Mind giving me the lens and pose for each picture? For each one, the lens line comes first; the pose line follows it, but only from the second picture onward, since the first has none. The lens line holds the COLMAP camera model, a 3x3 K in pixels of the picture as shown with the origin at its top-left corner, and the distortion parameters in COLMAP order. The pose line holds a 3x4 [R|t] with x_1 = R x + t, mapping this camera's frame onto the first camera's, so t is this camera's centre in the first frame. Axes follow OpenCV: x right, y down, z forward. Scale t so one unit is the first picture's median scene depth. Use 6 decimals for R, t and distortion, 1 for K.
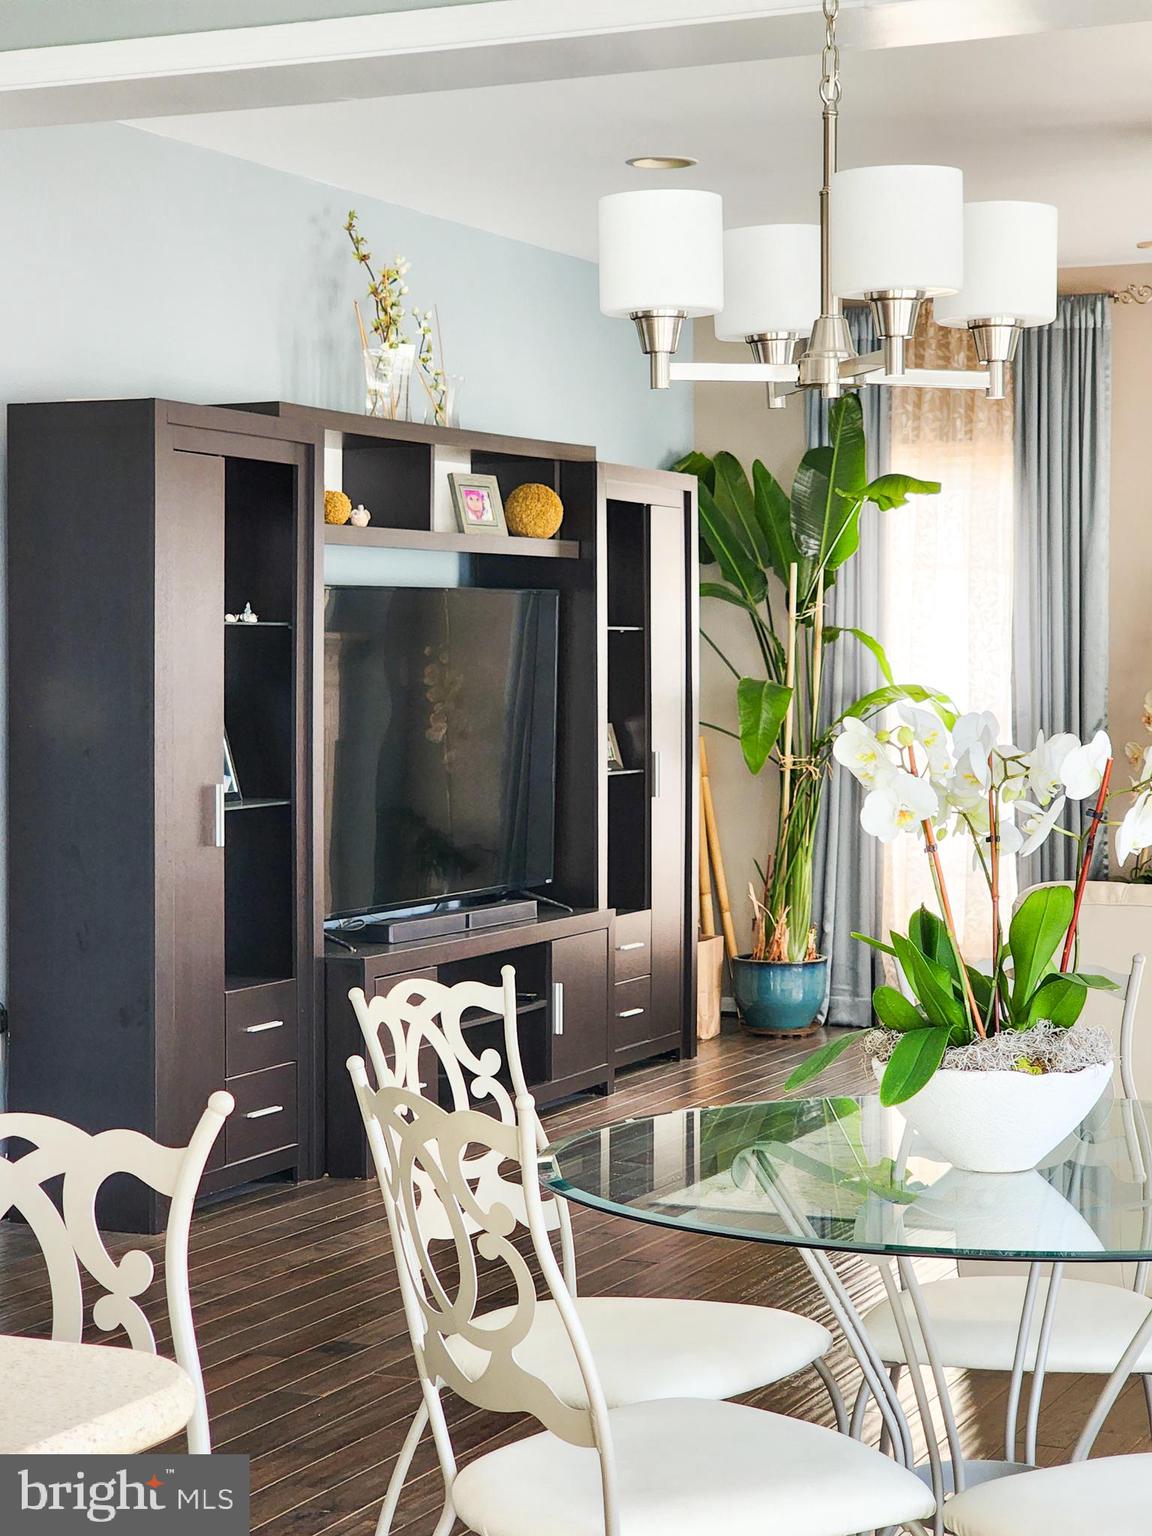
lens RADIAL K [[3083.0, 0, 574.9], [0, 3083.0, 765.7], [0, 0, 1]] dist [-0.006232, 0.000000]
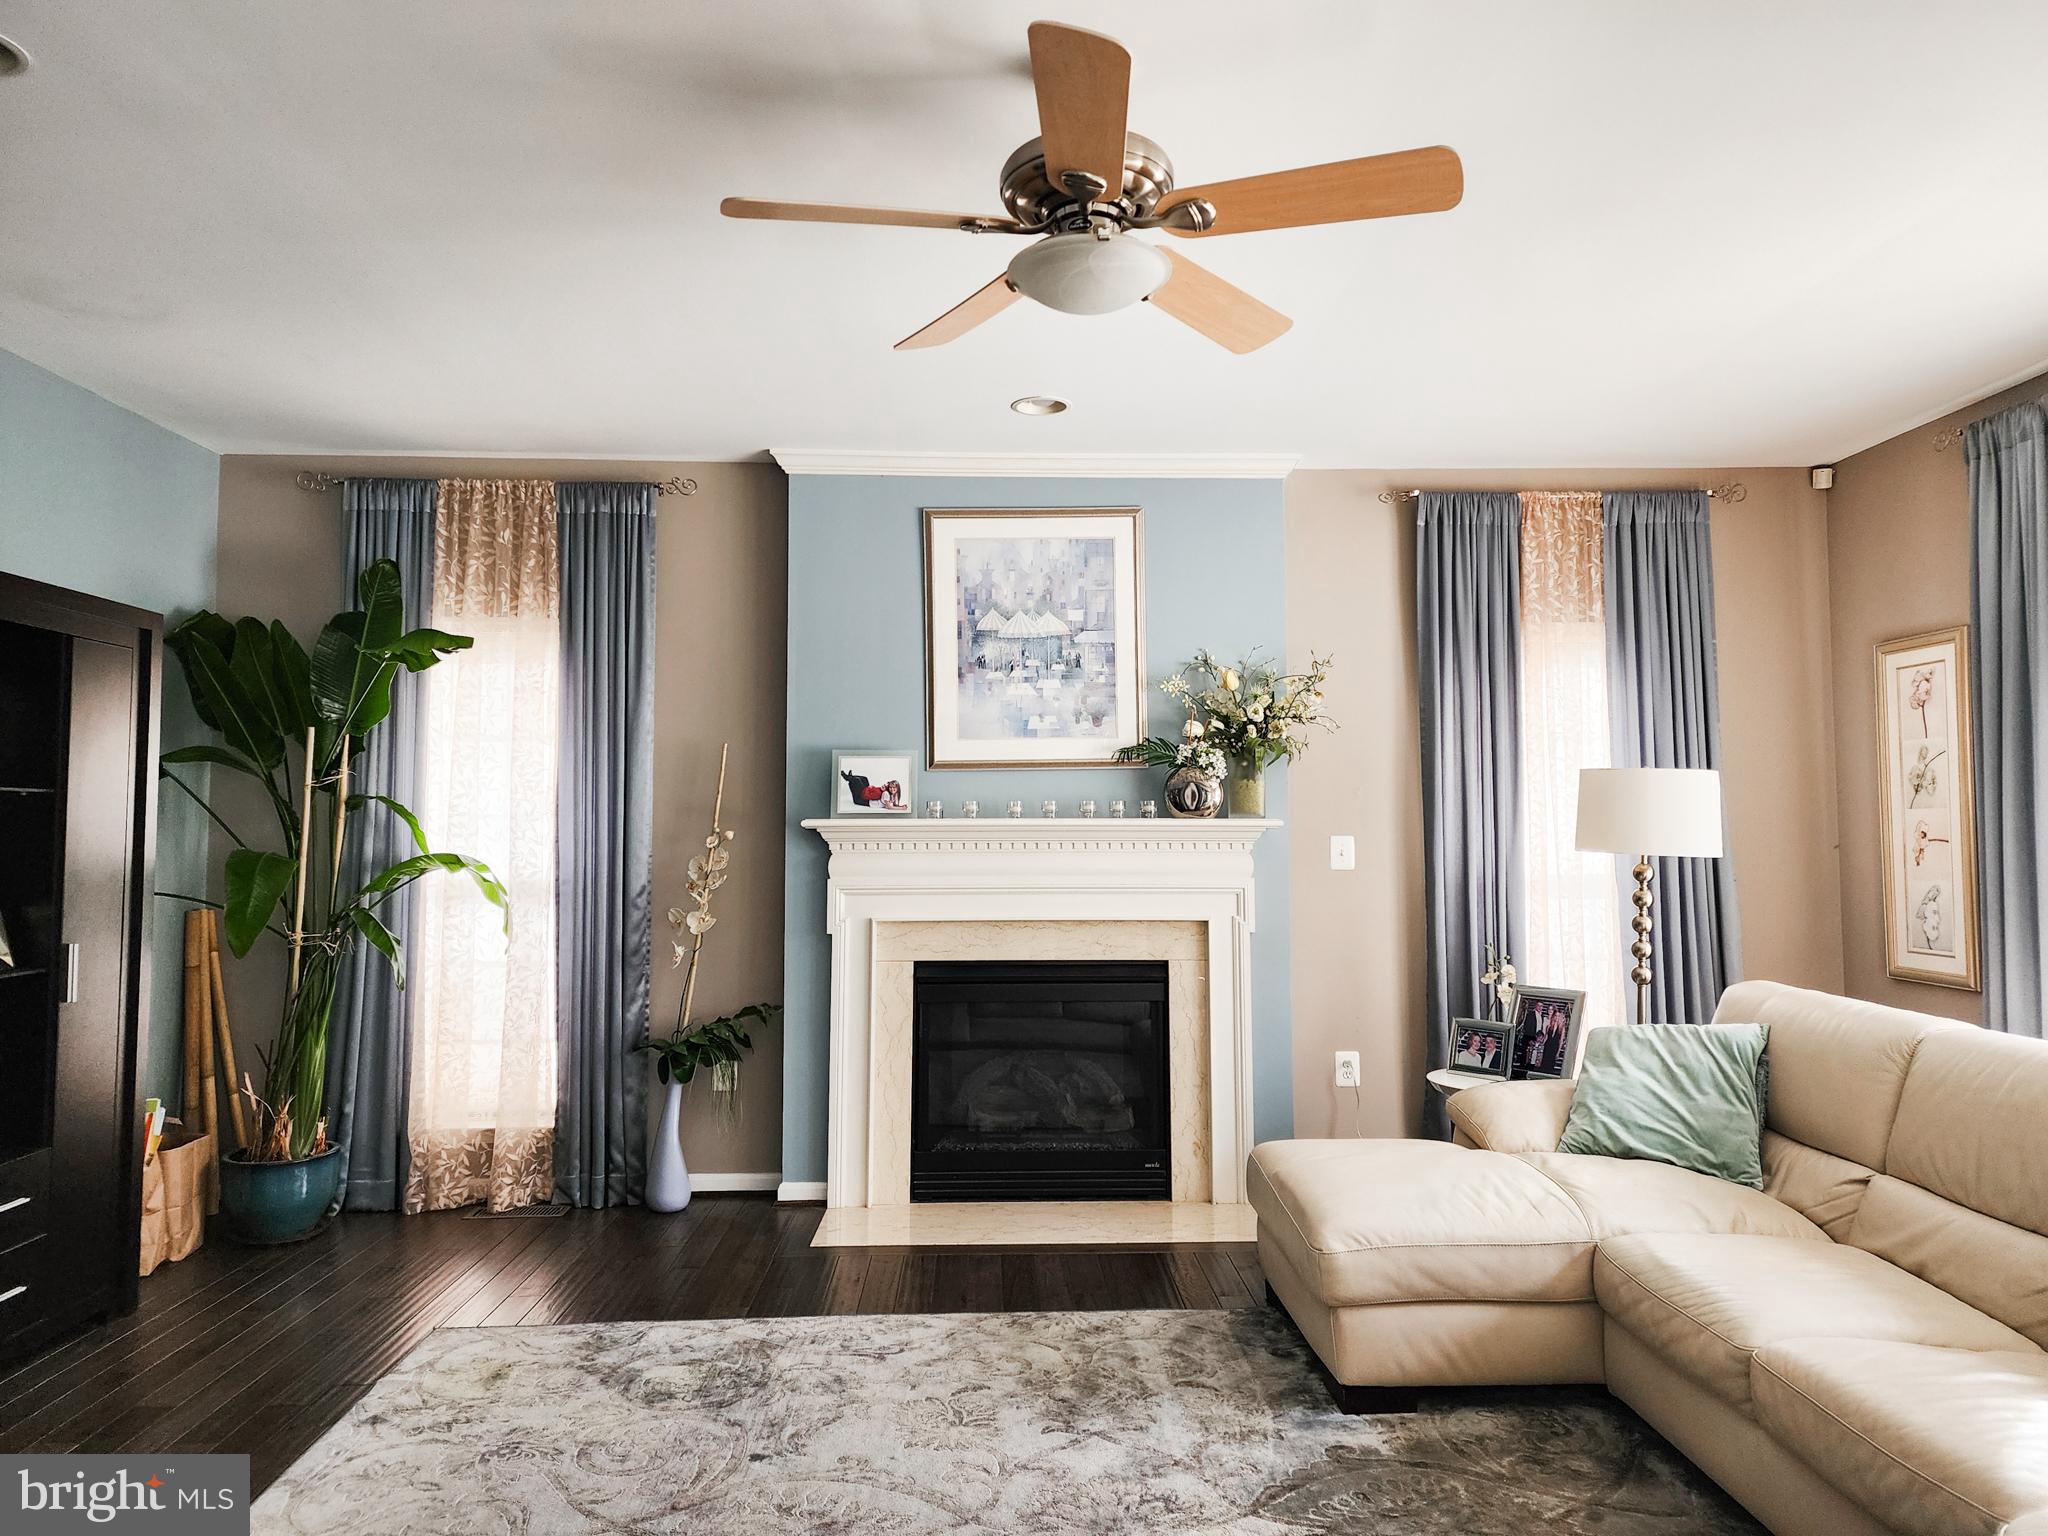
lens RADIAL K [[1370.2, 0, 1015.2], [0, 1370.2, 746.1], [0, 0, 1]] dist [0.054558, 0.002082]
pose [[0.904180, 0.023981, 0.426478, 0.083830], [0.017105, 0.995589, -0.092247, -0.016570], [-0.426810, 0.090703, 0.899781, 0.520020]]
